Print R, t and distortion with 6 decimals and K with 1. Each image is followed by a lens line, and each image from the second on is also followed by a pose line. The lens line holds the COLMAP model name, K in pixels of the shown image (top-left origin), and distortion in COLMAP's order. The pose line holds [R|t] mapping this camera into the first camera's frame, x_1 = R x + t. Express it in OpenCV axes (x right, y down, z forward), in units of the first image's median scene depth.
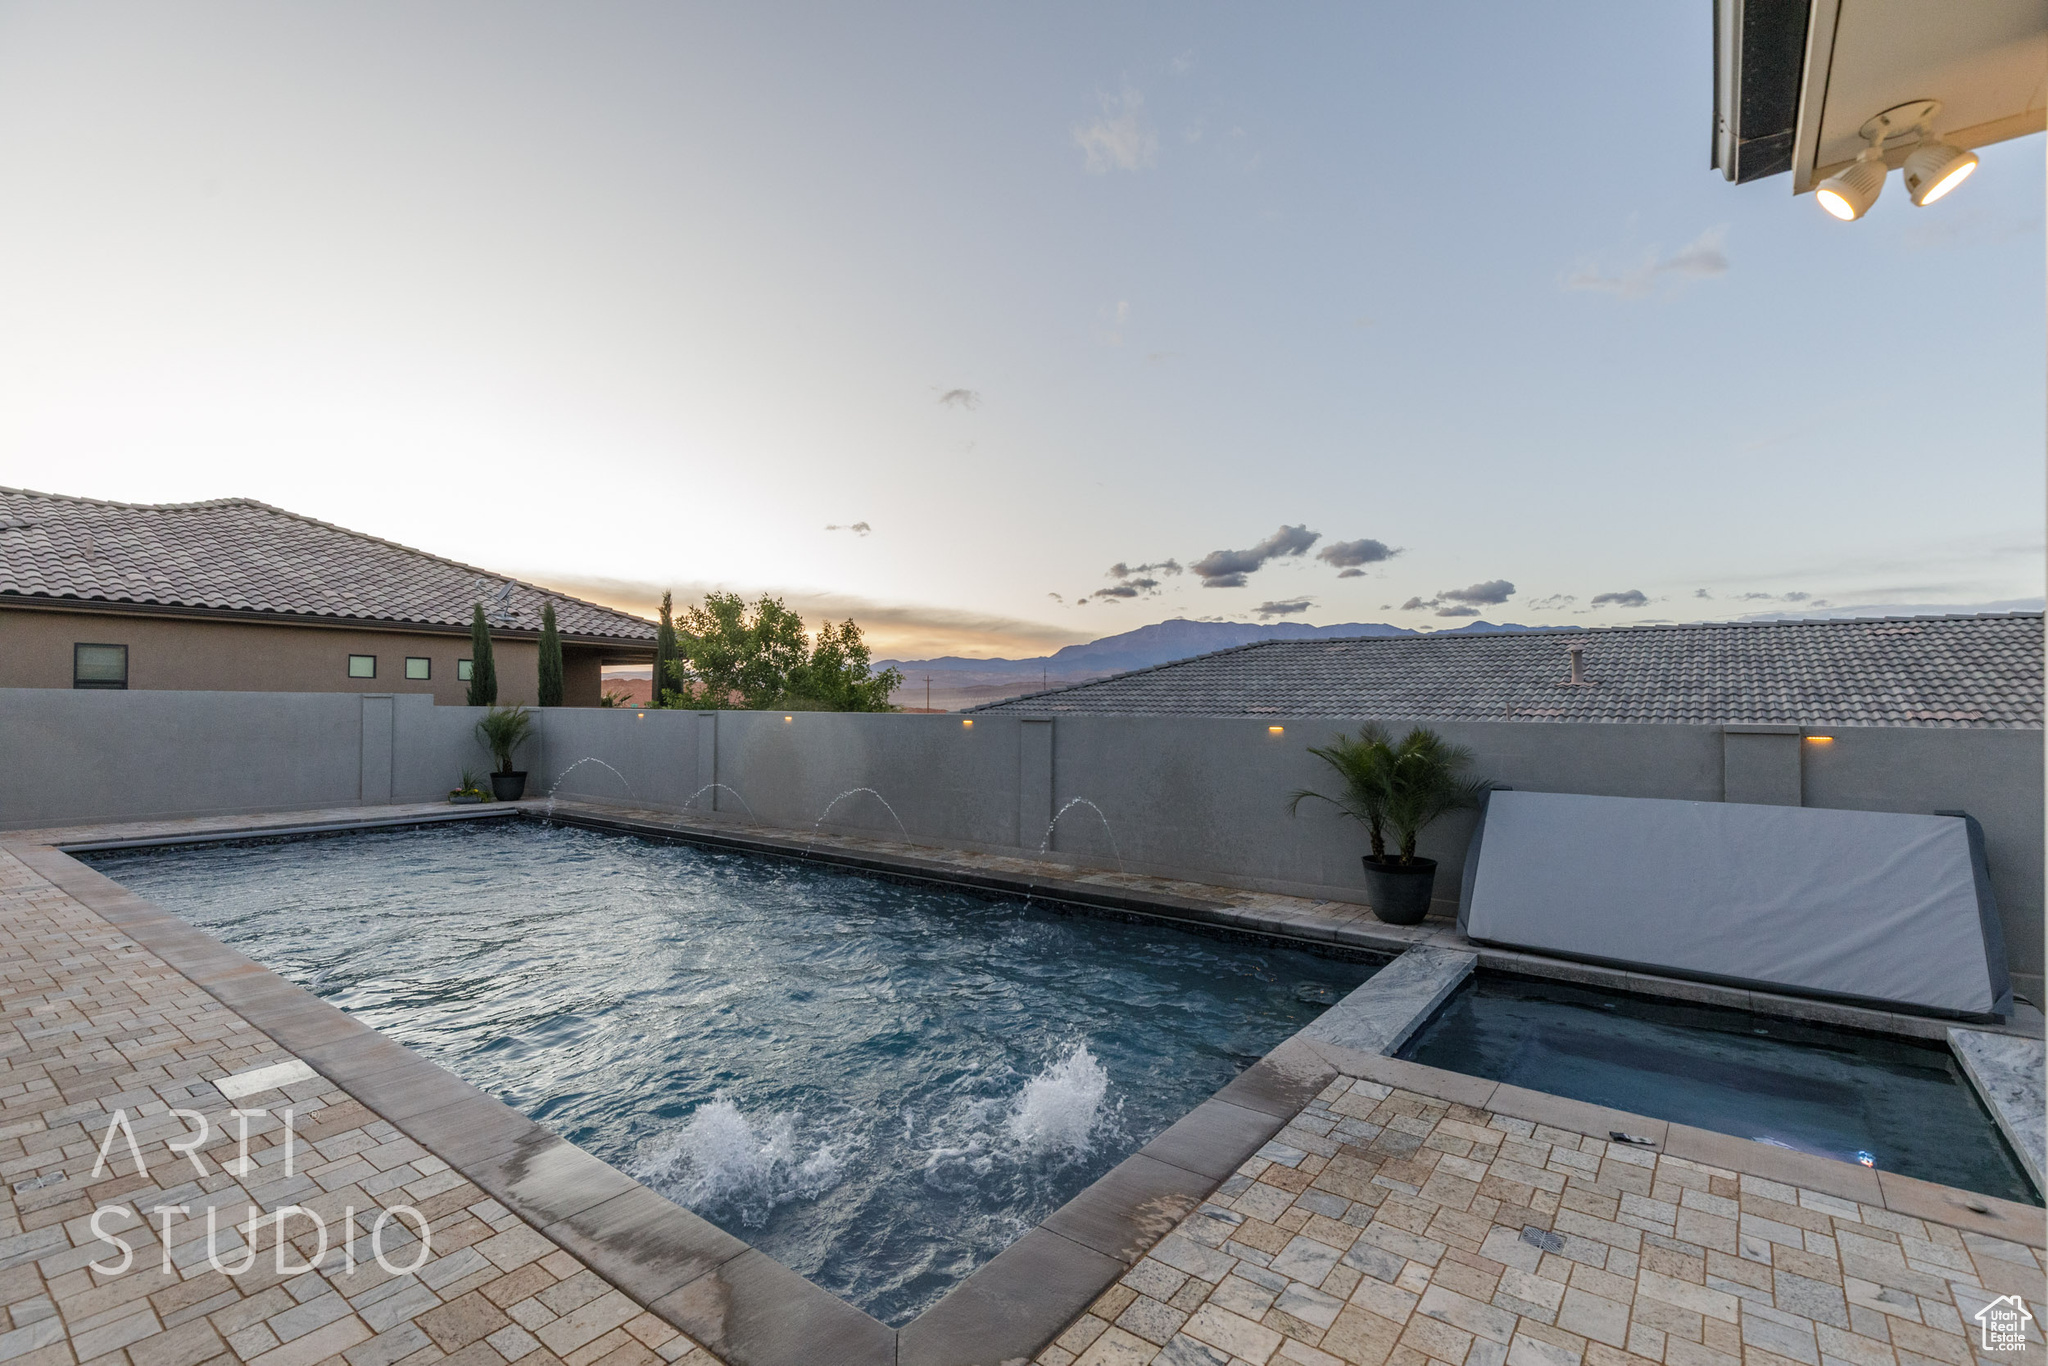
lens RADIAL K [[921.9, 0, 1027.6], [0, 921.9, 689.6], [0, 0, 1]] dist [0.004733, 0.000503]
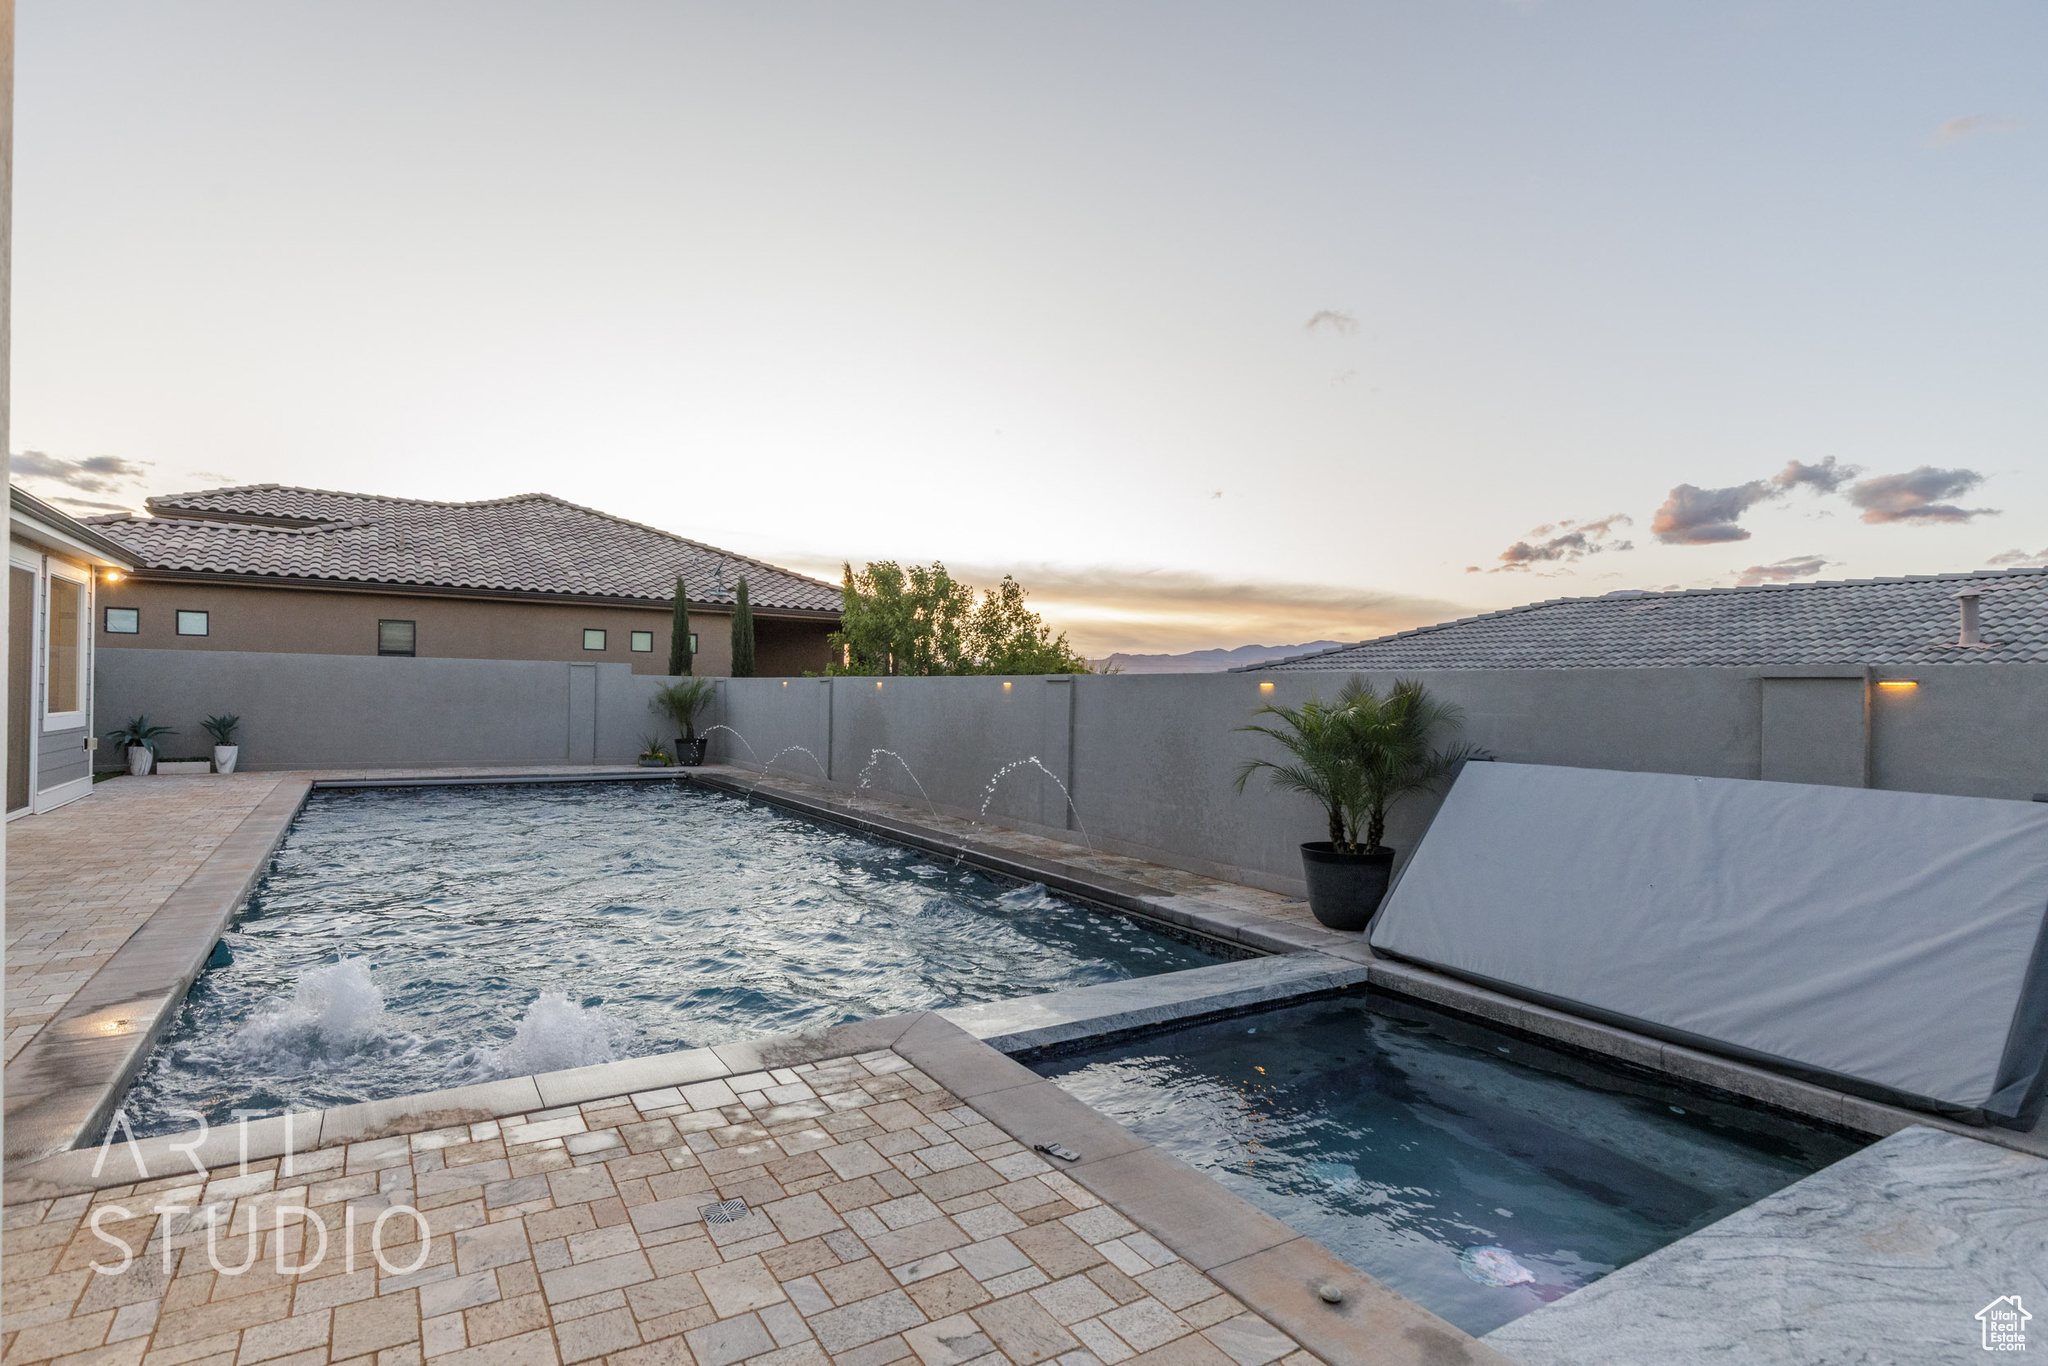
lens RADIAL K [[1040.5, 0, 1029.0], [0, 1040.5, 693.1], [0, 0, 1]] dist [-0.005453, 0.000923]
pose [[0.934736, 0.009699, -0.355210, 0.209162], [-0.005239, 0.999895, 0.013515, 0.020144], [0.355304, -0.010772, 0.934689, 0.040670]]
